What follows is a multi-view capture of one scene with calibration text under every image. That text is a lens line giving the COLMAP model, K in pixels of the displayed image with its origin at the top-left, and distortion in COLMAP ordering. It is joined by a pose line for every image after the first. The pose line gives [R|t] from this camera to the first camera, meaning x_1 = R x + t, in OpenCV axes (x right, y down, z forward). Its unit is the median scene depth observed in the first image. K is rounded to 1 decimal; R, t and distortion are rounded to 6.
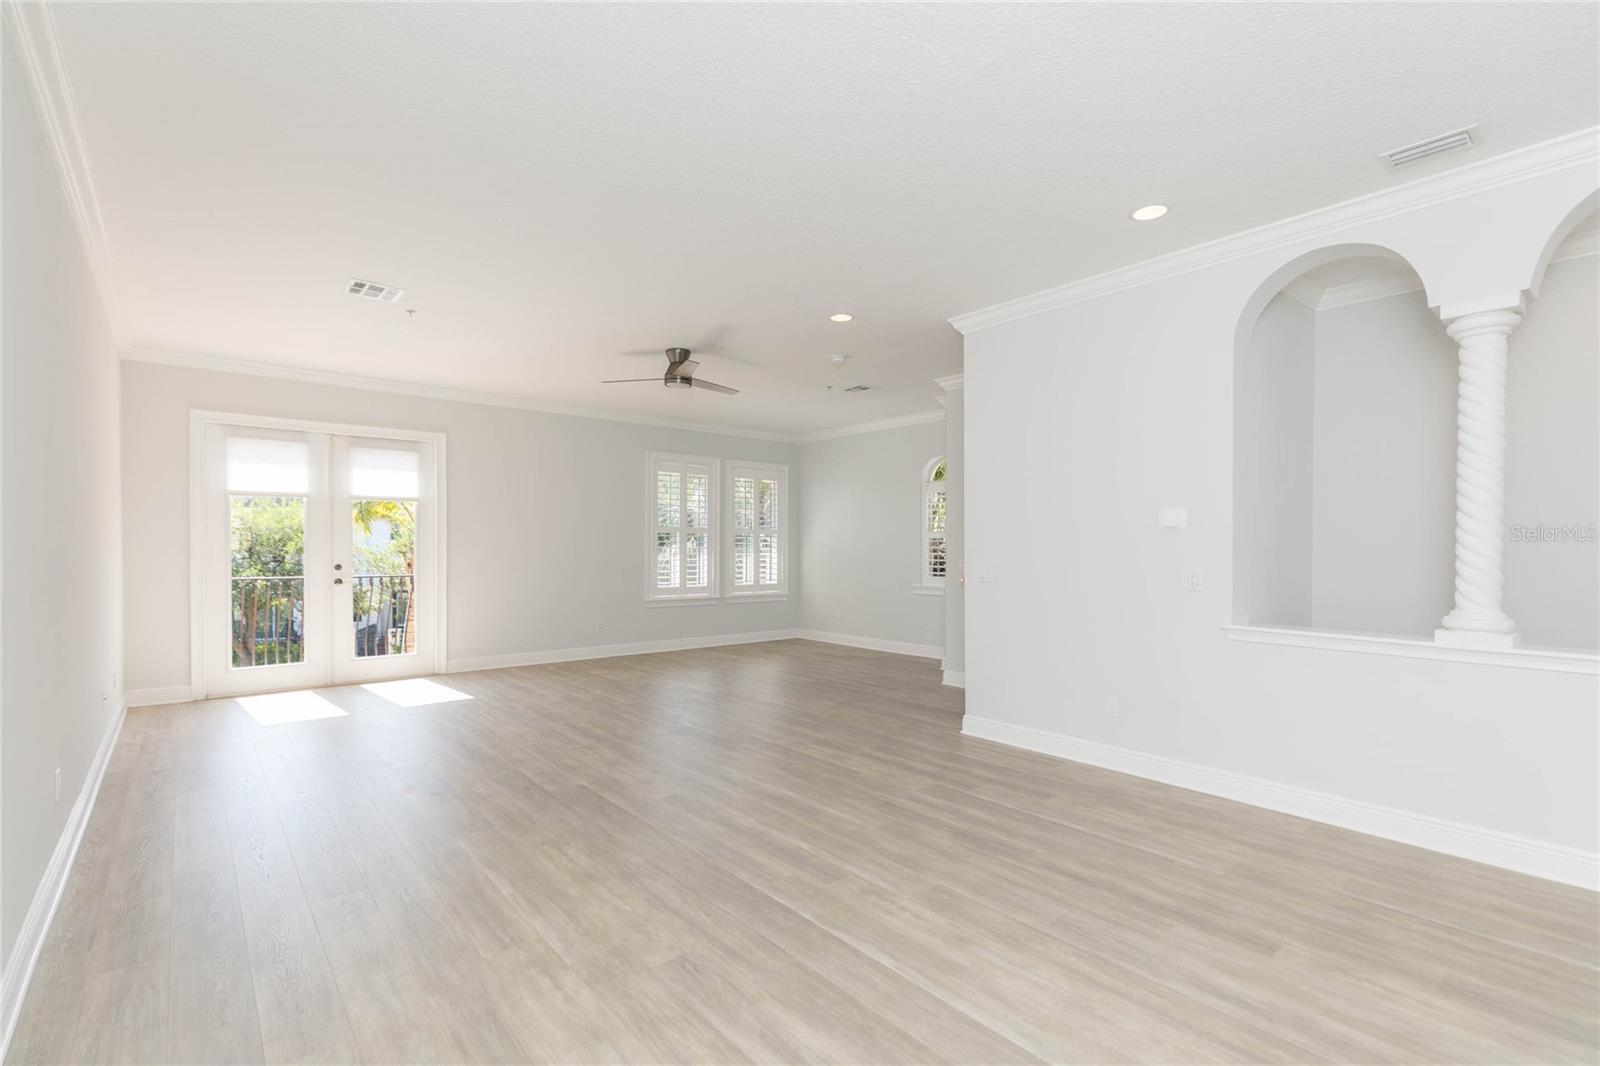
lens RADIAL K [[729.4, 0, 809.2], [0, 729.4, 556.4], [0, 0, 1]] dist [0.004481, -0.000384]
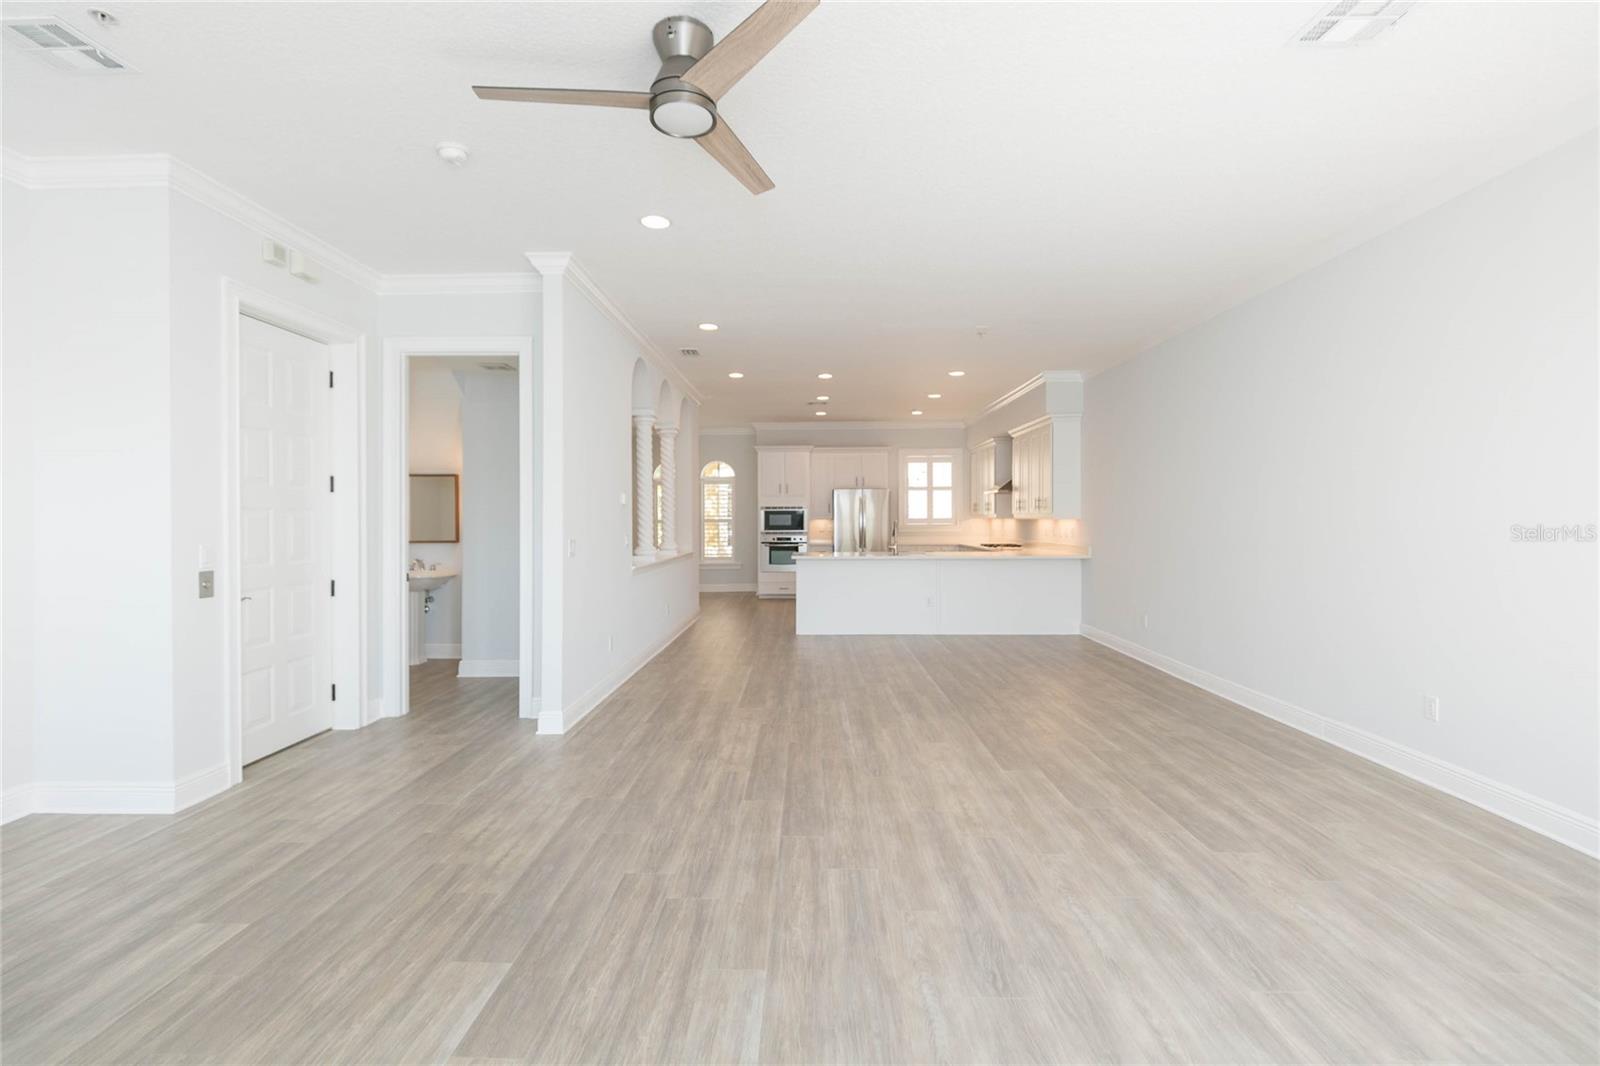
lens RADIAL K [[736.1, 0, 792.4], [0, 736.1, 524.2], [0, 0, 1]] dist [0.004520, 0.000077]
pose [[-0.746285, -0.007428, 0.665585, -0.428248], [0.009713, 0.999710, 0.022047, -0.017082], [-0.665556, 0.022918, -0.745996, 1.094436]]
